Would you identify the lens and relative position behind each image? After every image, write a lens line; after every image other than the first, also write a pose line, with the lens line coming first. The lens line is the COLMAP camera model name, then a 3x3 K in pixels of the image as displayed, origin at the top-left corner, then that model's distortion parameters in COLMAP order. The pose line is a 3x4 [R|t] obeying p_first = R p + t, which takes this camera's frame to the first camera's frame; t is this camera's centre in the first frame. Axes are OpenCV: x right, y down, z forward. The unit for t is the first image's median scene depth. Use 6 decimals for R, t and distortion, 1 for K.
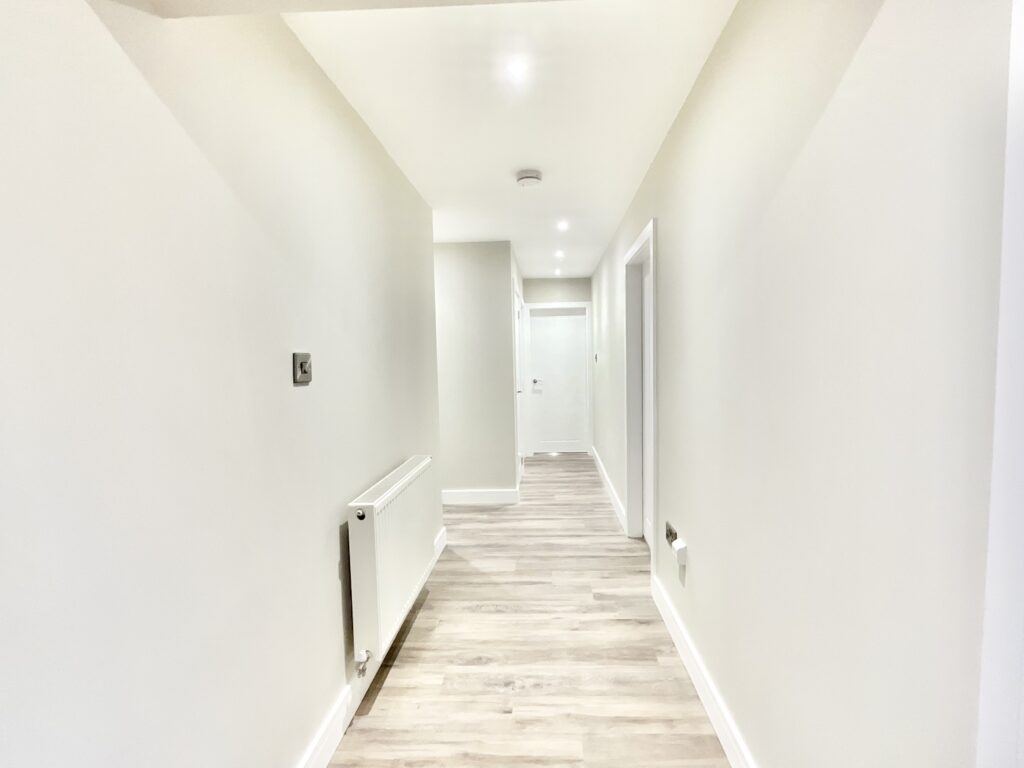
lens RADIAL K [[416.0, 0, 480.9], [0, 416.0, 382.0], [0, 0, 1]] dist [0.001901, 0.000714]
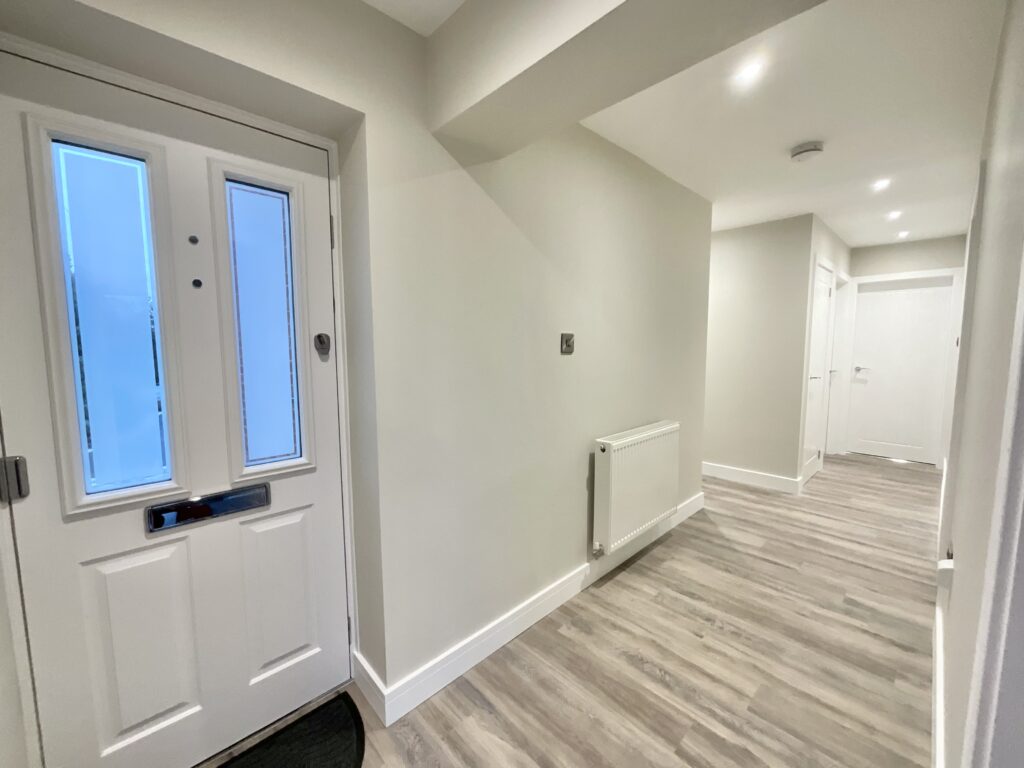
lens RADIAL K [[416.0, 0, 512.6], [0, 416.0, 384.6], [0, 0, 1]] dist [0.001901, 0.000714]
pose [[0.712224, 0.083825, -0.696930, 0.382710], [-0.053931, 0.996444, 0.064736, 0.022839], [0.699878, -0.008520, 0.714212, -0.184530]]
